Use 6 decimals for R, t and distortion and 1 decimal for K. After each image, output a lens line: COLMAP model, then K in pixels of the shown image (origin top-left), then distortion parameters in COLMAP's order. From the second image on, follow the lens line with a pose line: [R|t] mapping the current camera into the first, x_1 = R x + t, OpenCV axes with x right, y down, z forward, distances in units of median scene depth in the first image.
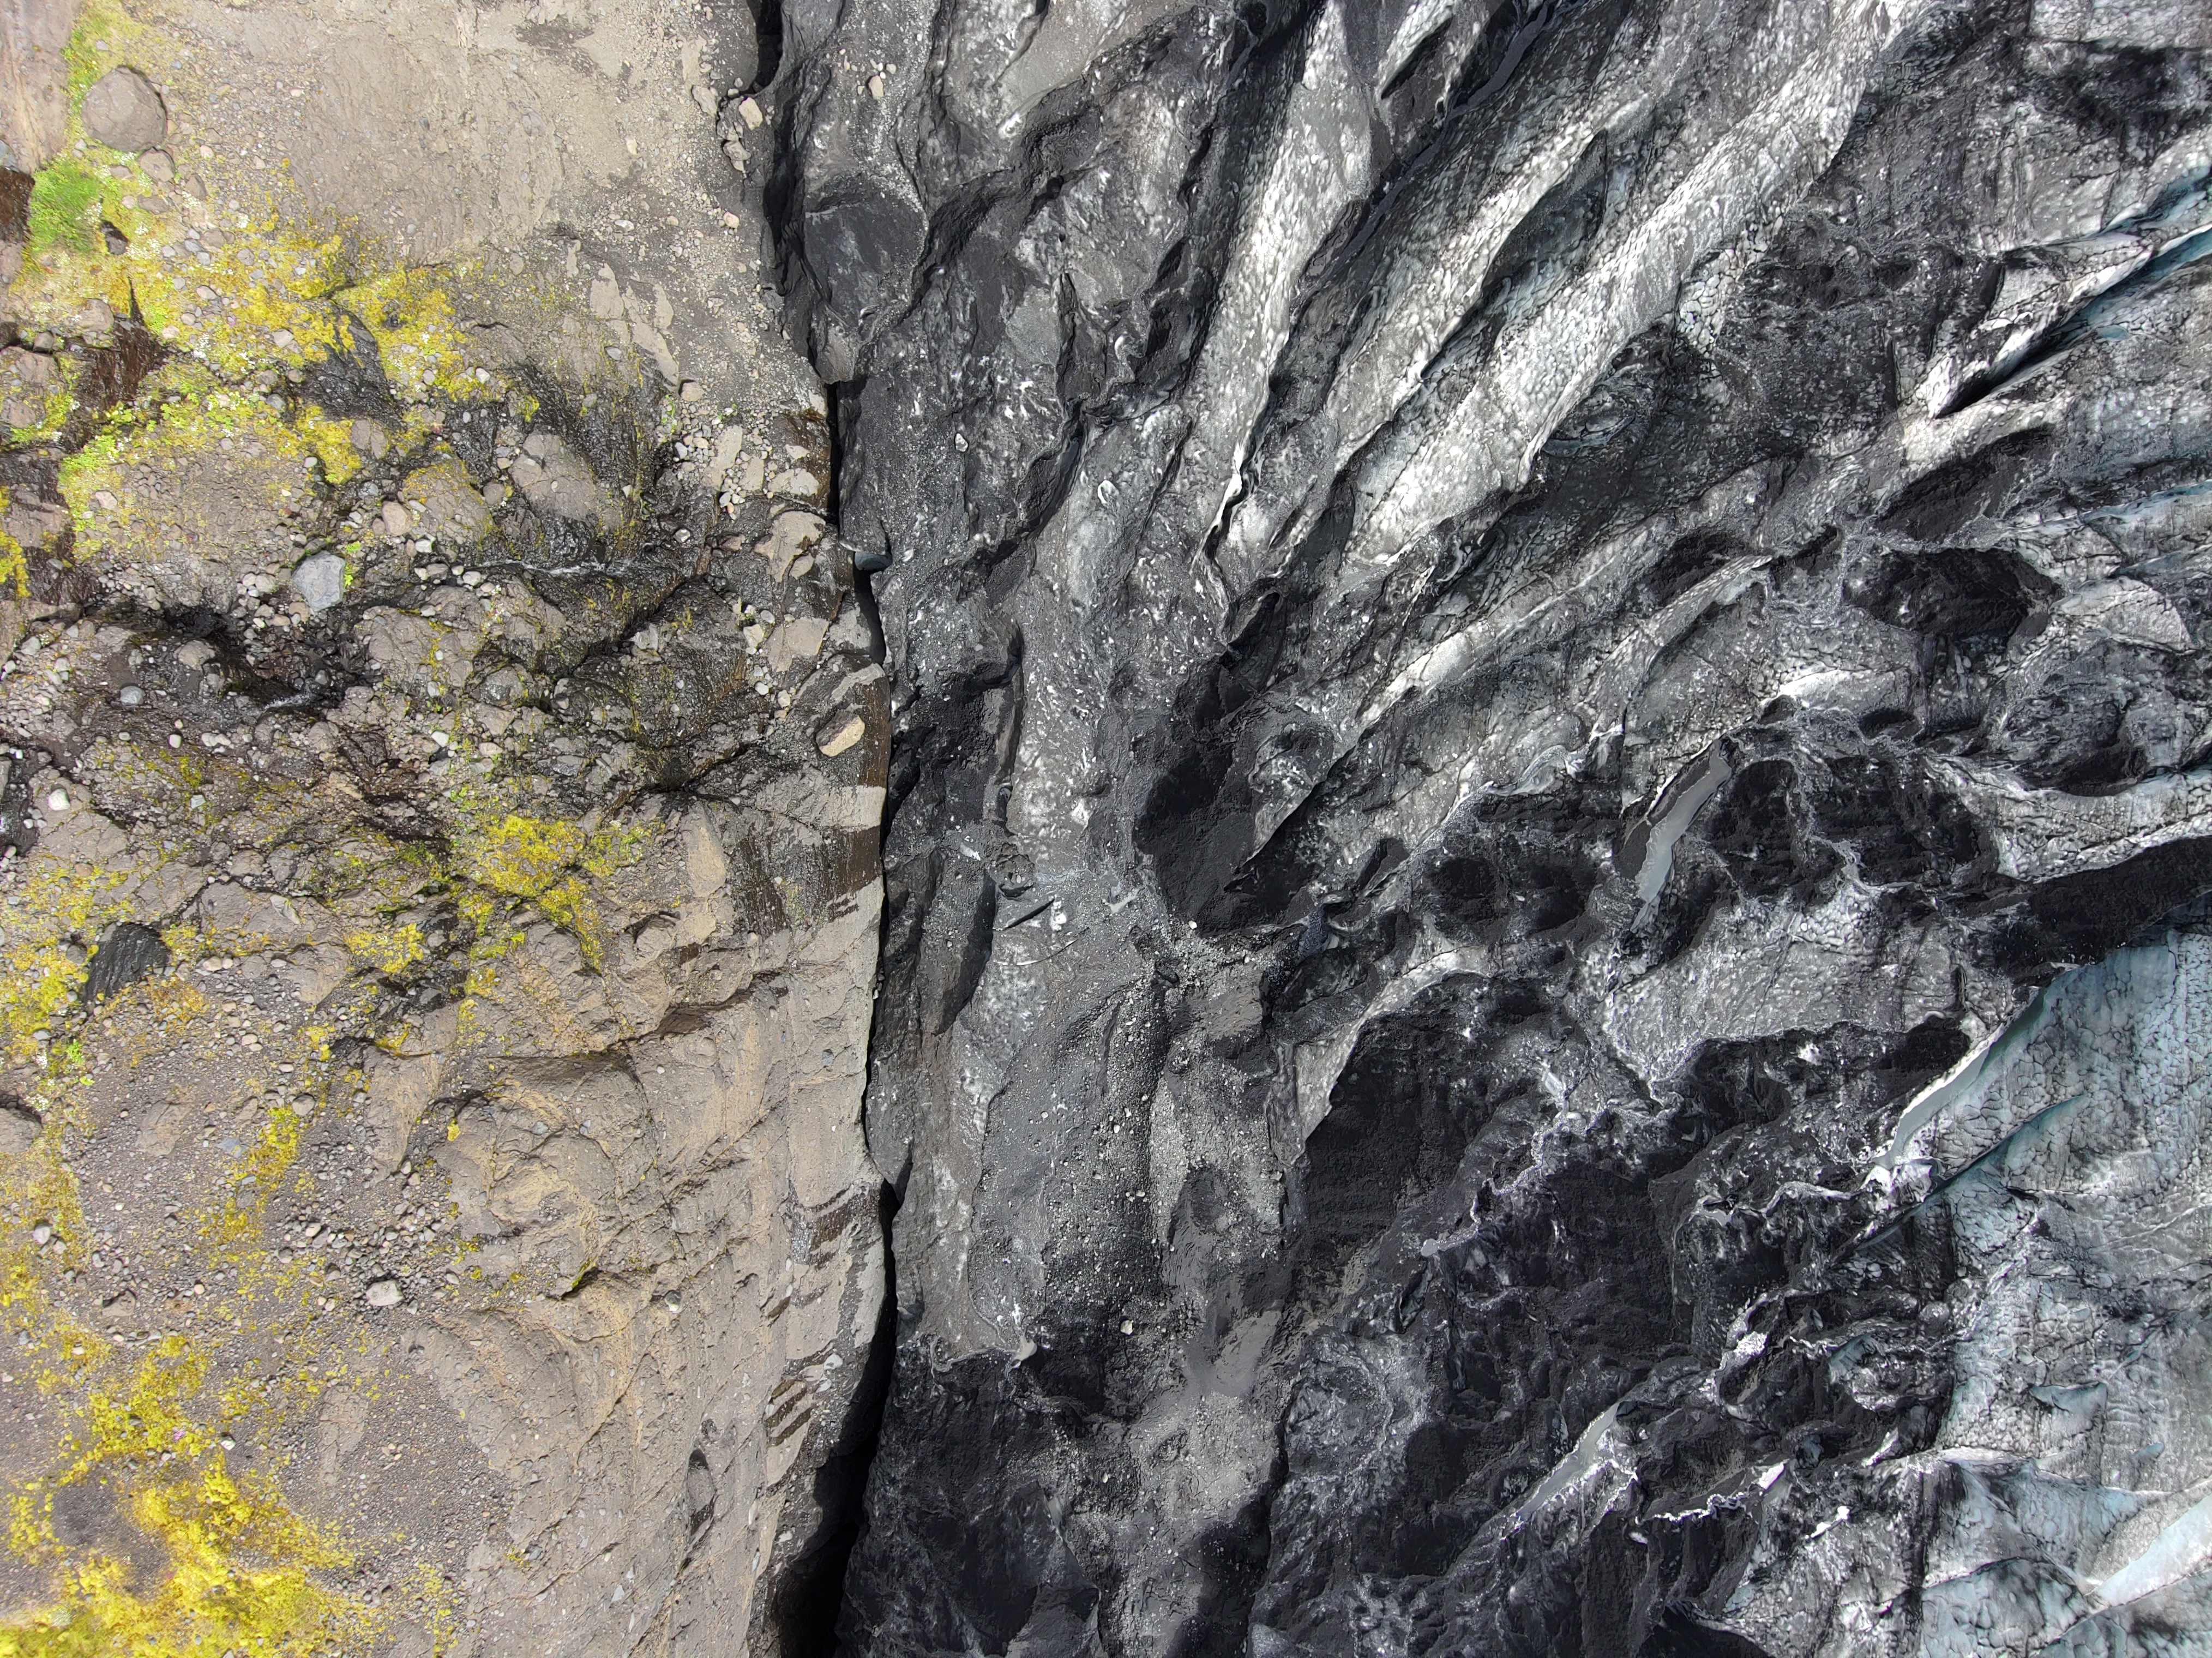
lens RADIAL K [[1649.1, 0, 1127.8], [0, 1649.1, 836.2], [0, 0, 1]] dist [0.205143, -0.373613]
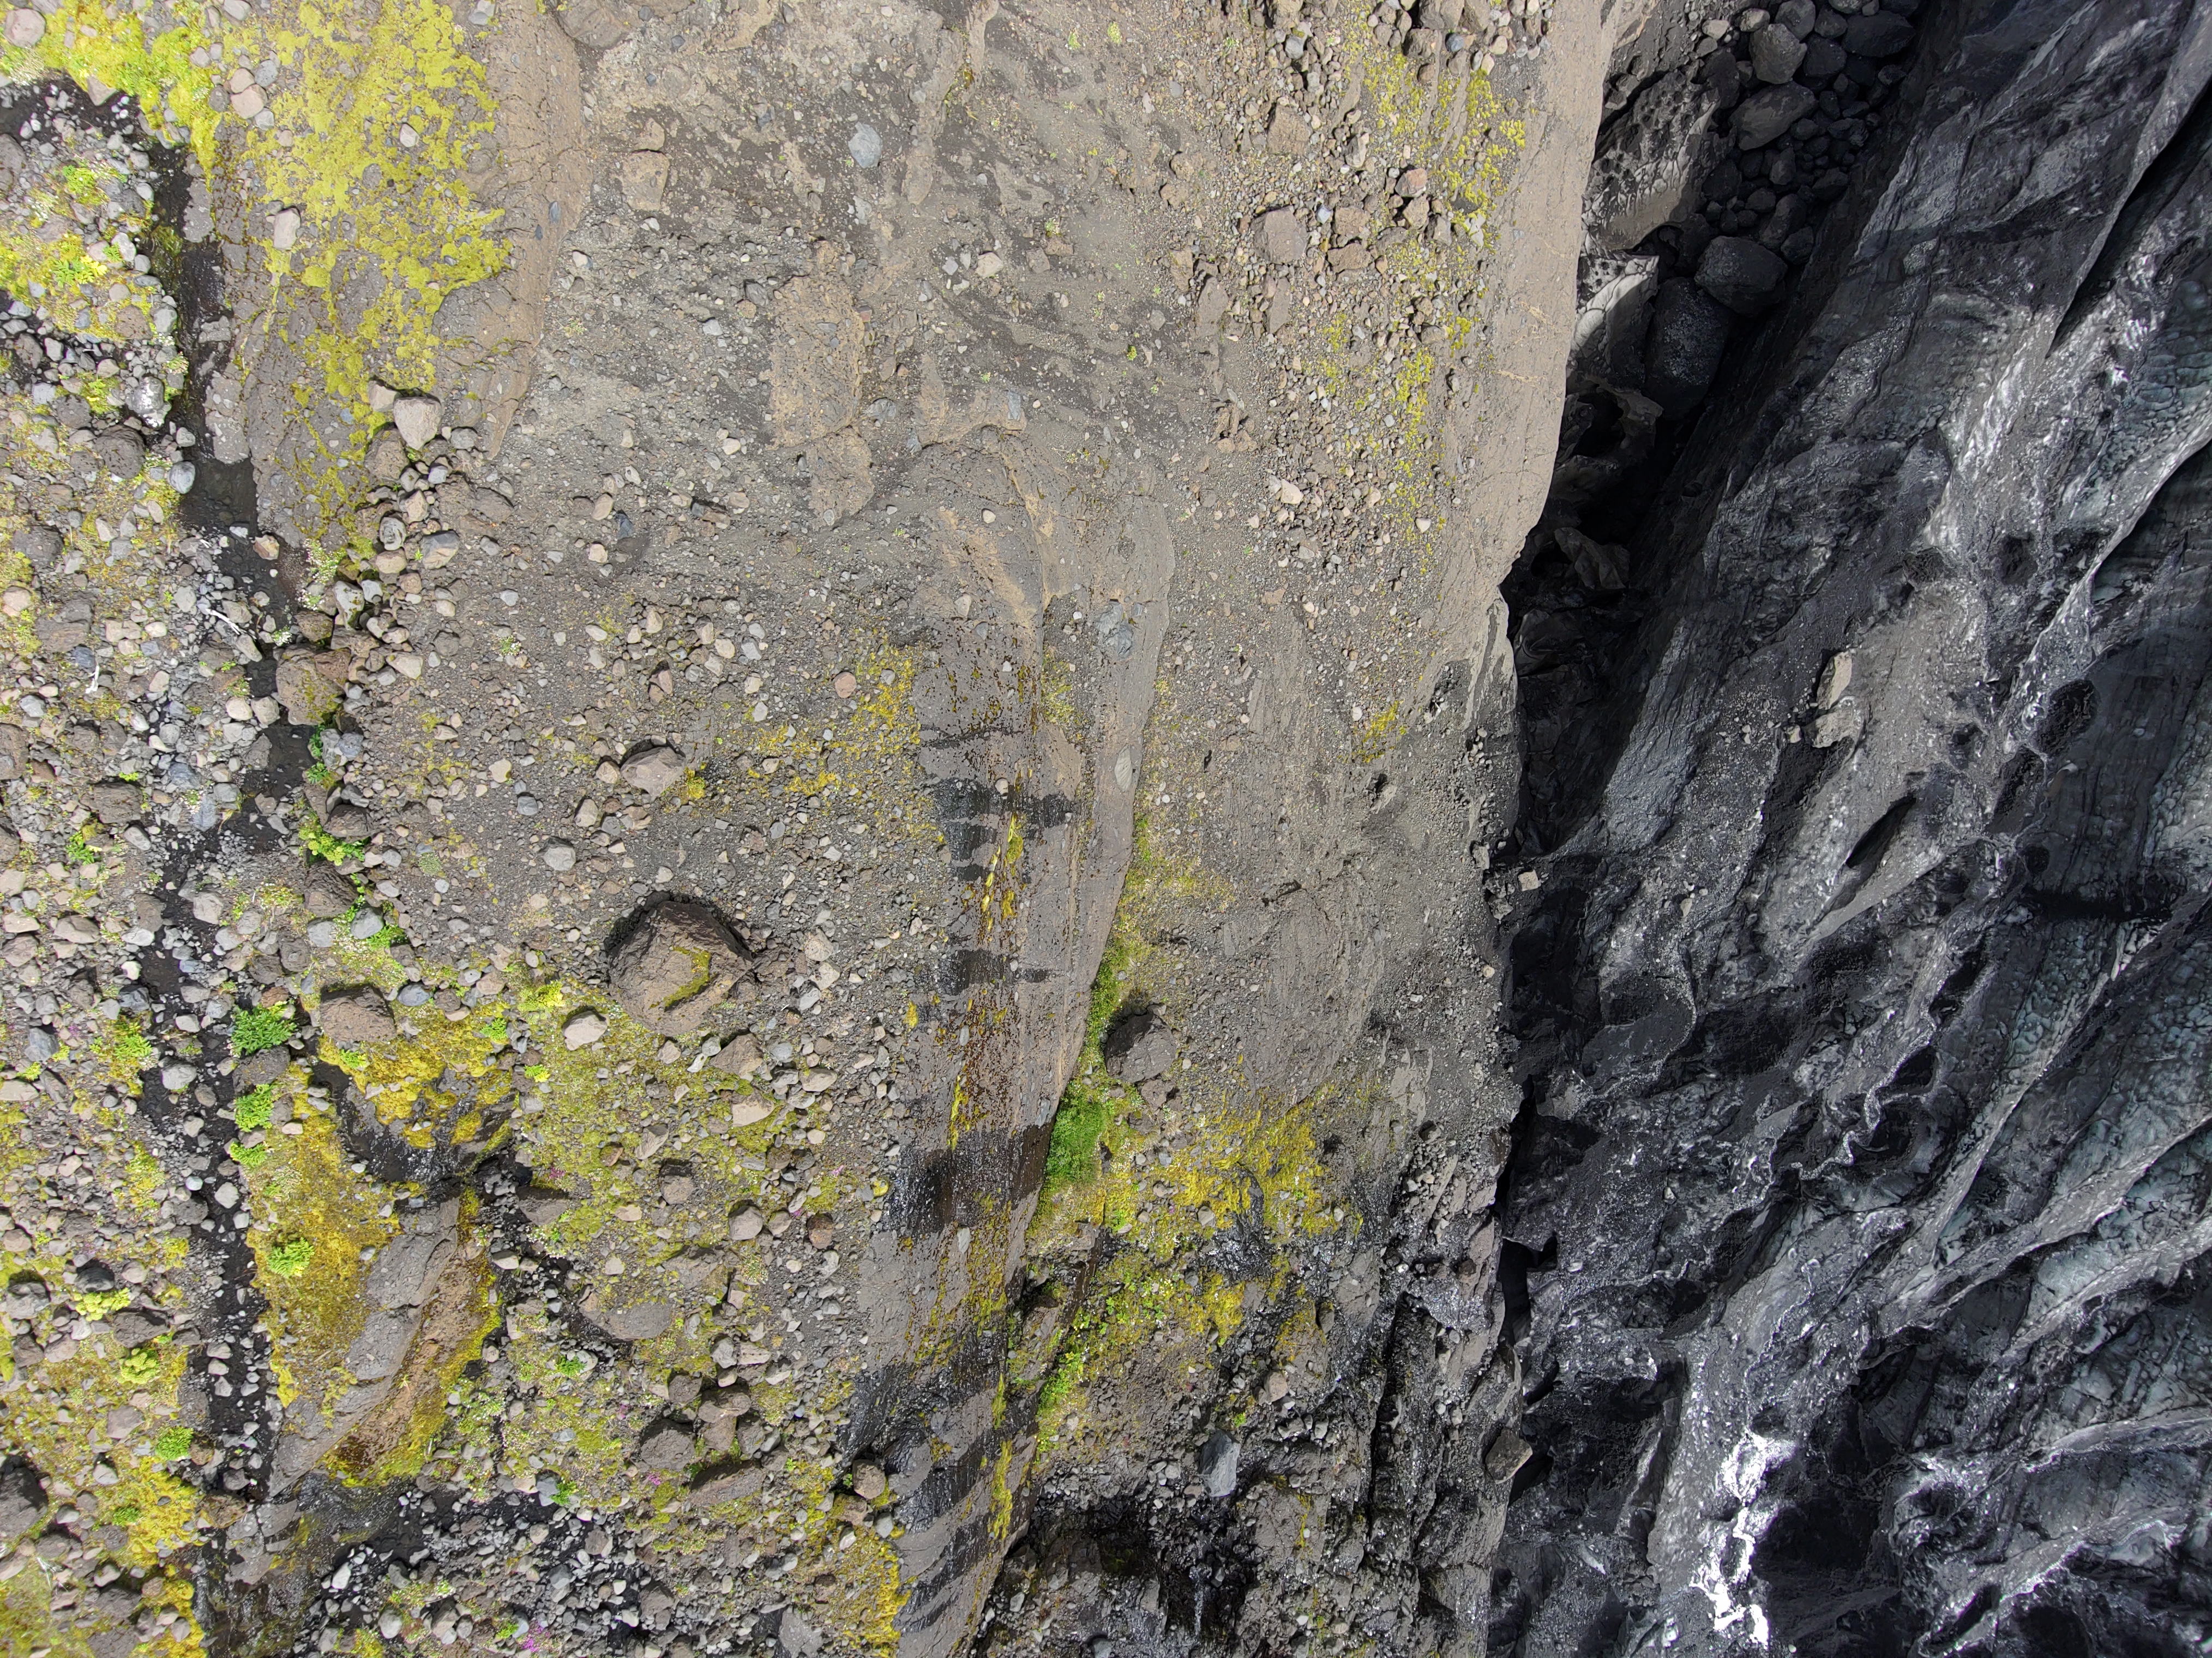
lens RADIAL K [[1673.5, 0, 1133.8], [0, 1673.5, 837.3], [0, 0, 1]] dist [0.201015, -0.377847]
pose [[0.990553, 0.127814, 0.049686, -0.497879], [-0.129511, 0.991042, 0.032587, -0.440023], [-0.045076, -0.038714, 0.998233, -0.012105]]
